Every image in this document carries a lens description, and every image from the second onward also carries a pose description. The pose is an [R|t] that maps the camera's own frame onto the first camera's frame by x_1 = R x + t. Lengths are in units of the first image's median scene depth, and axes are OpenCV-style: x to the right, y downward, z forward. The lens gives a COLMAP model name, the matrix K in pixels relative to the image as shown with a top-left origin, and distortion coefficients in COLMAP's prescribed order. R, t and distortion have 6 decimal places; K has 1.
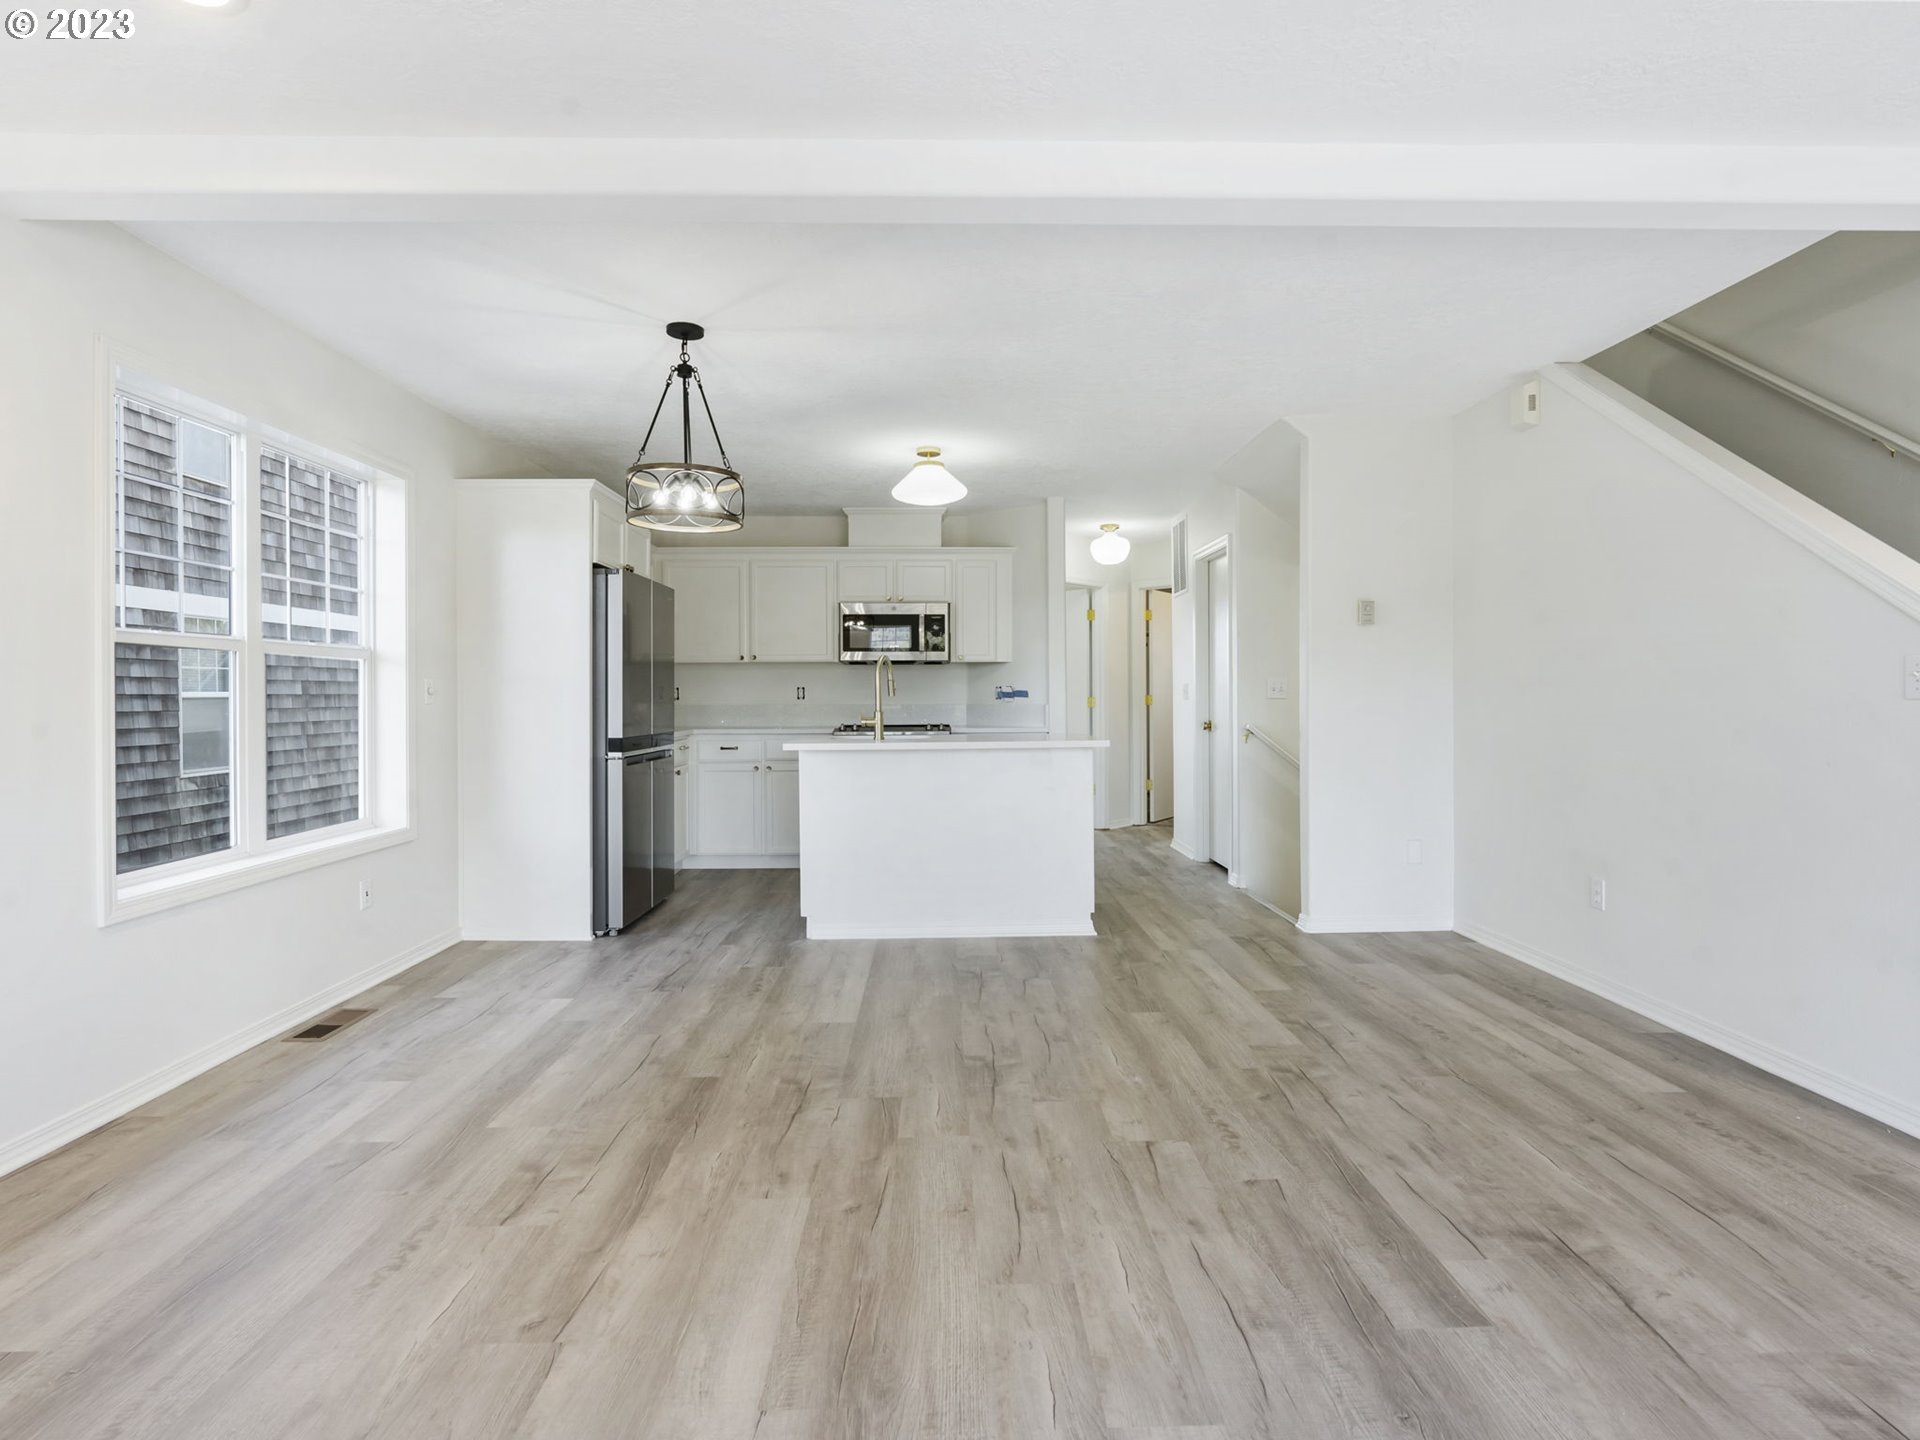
lens RADIAL K [[980.2, 0, 960.0], [0, 980.2, 720.0], [0, 0, 1]] dist [0.000583, 0.001033]
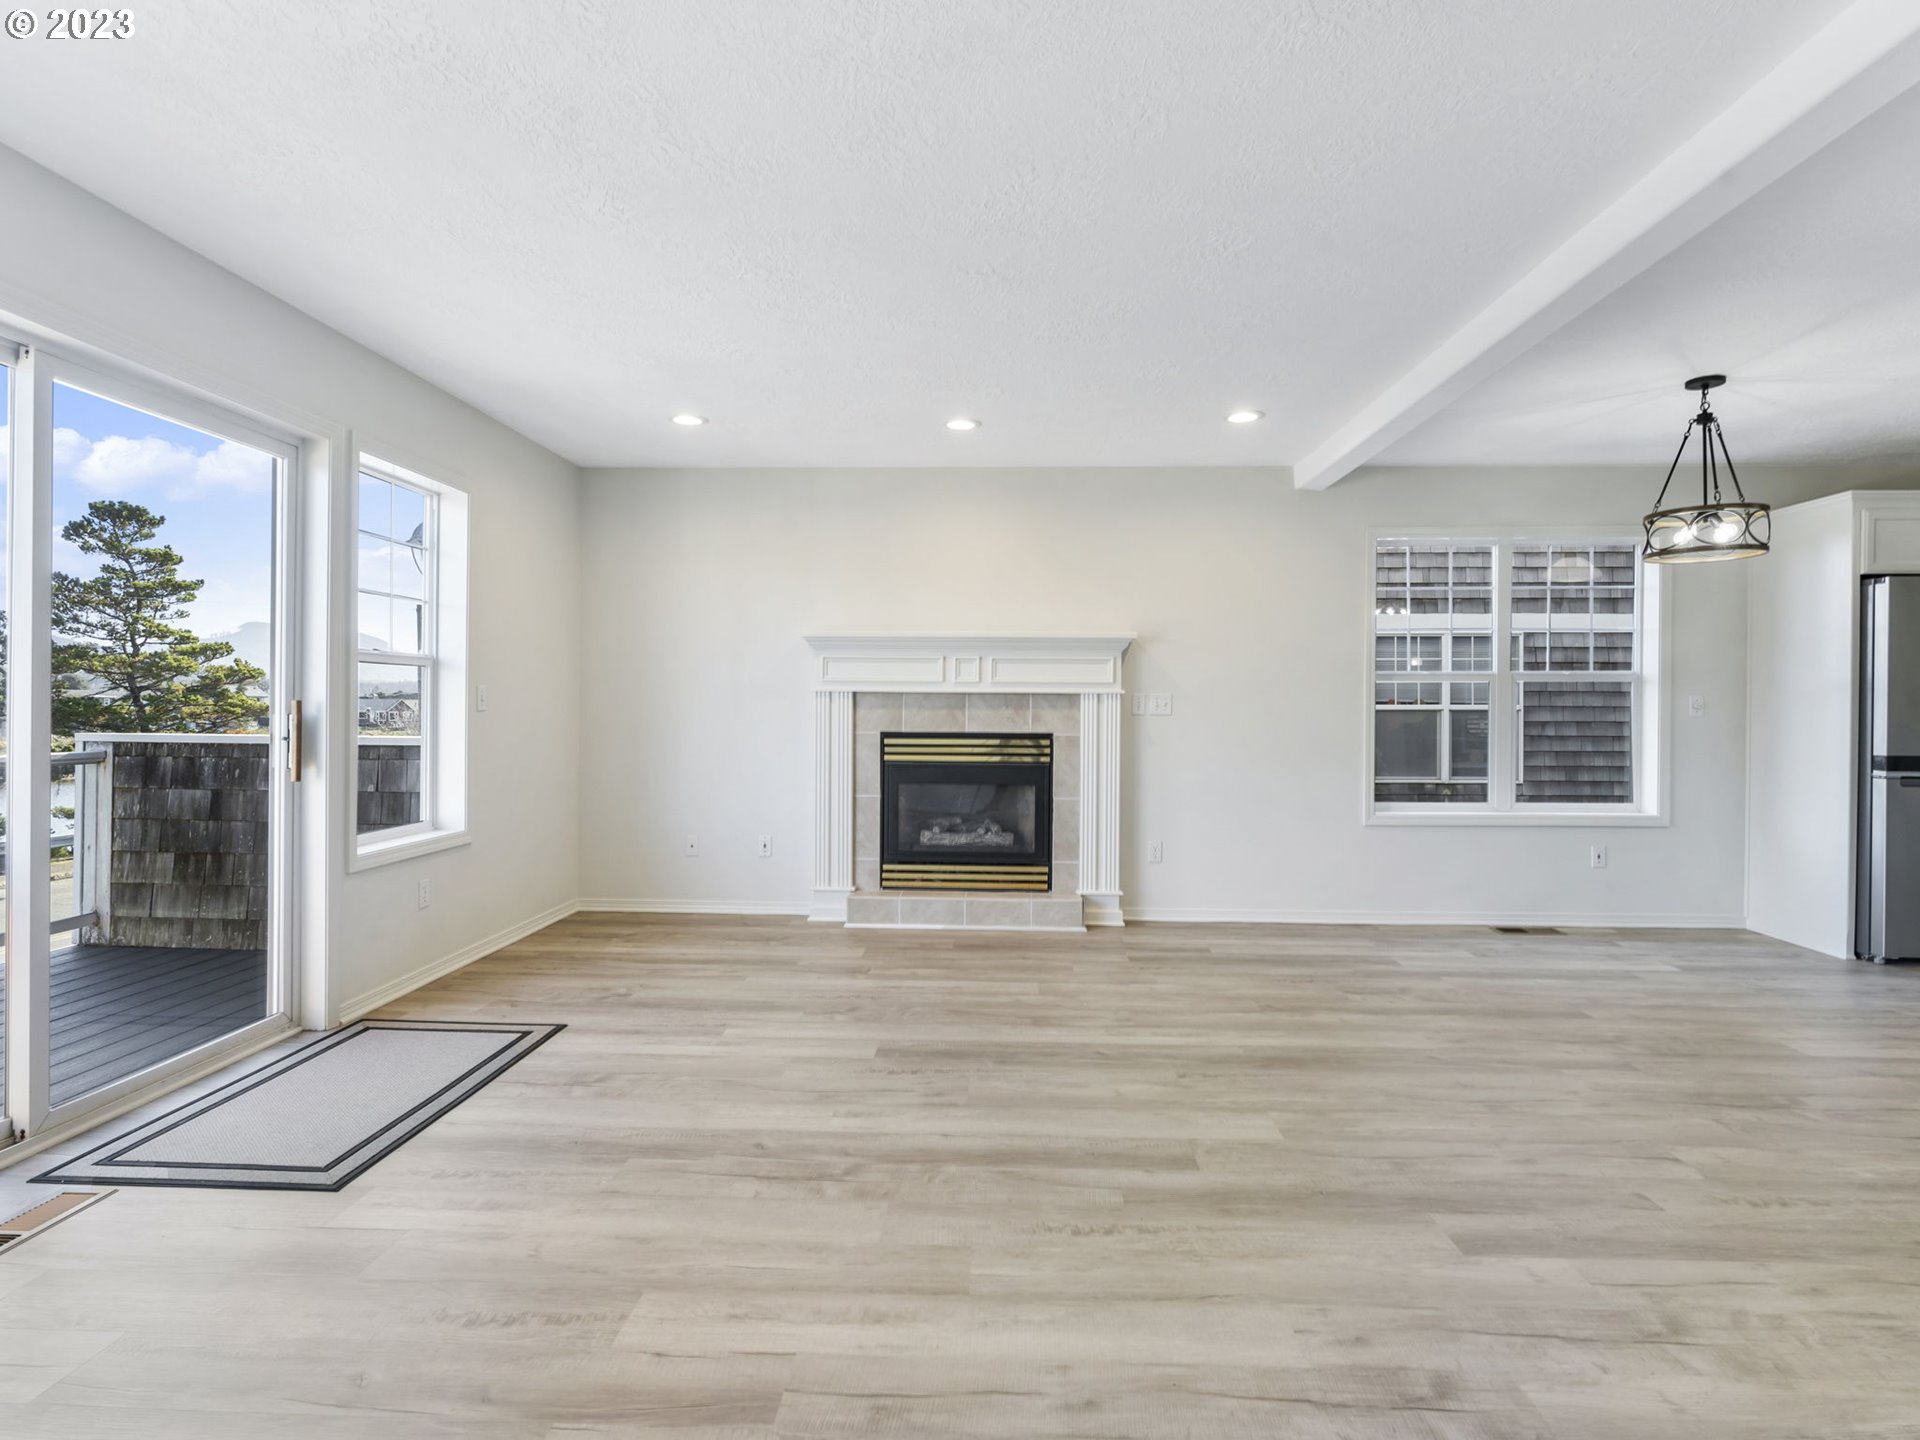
lens RADIAL K [[980.2, 0, 960.0], [0, 980.2, 720.0], [0, 0, 1]] dist [0.000583, 0.001033]
pose [[-0.078403, 0.009541, -0.996876, 0.490310], [-0.030327, 0.999469, 0.011951, -0.000161], [0.996460, 0.031170, -0.078072, 0.138189]]
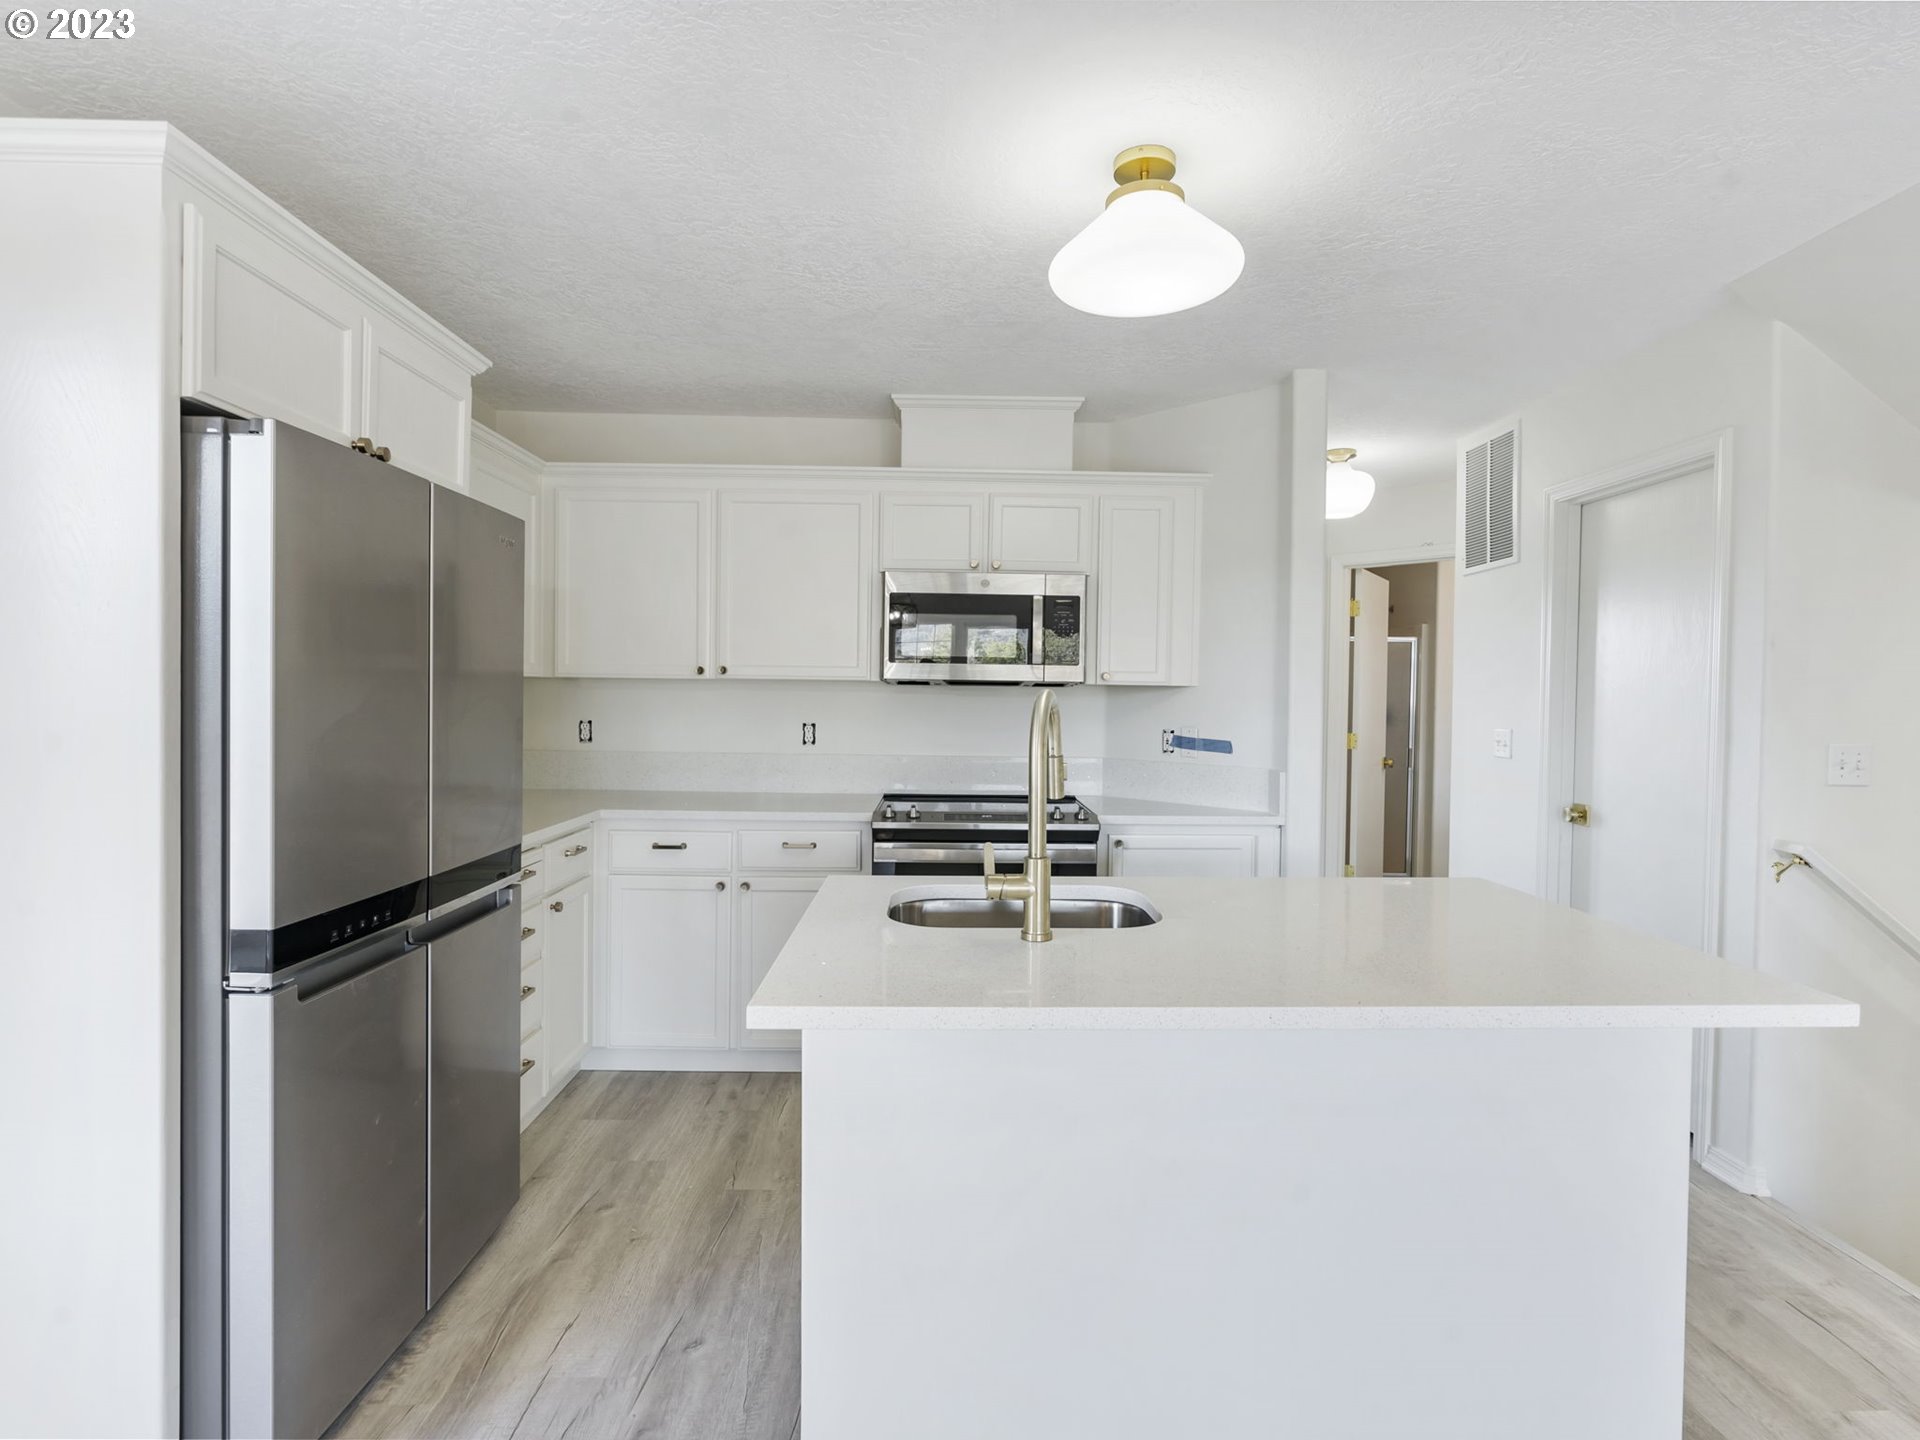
lens RADIAL K [[980.2, 0, 960.0], [0, 980.2, 720.0], [0, 0, 1]] dist [0.000583, 0.001033]
pose [[0.999851, 0.016009, -0.006516, -0.081090], [-0.016006, 0.999872, 0.000598, -0.041794], [0.006525, -0.000494, 0.999979, 0.493751]]
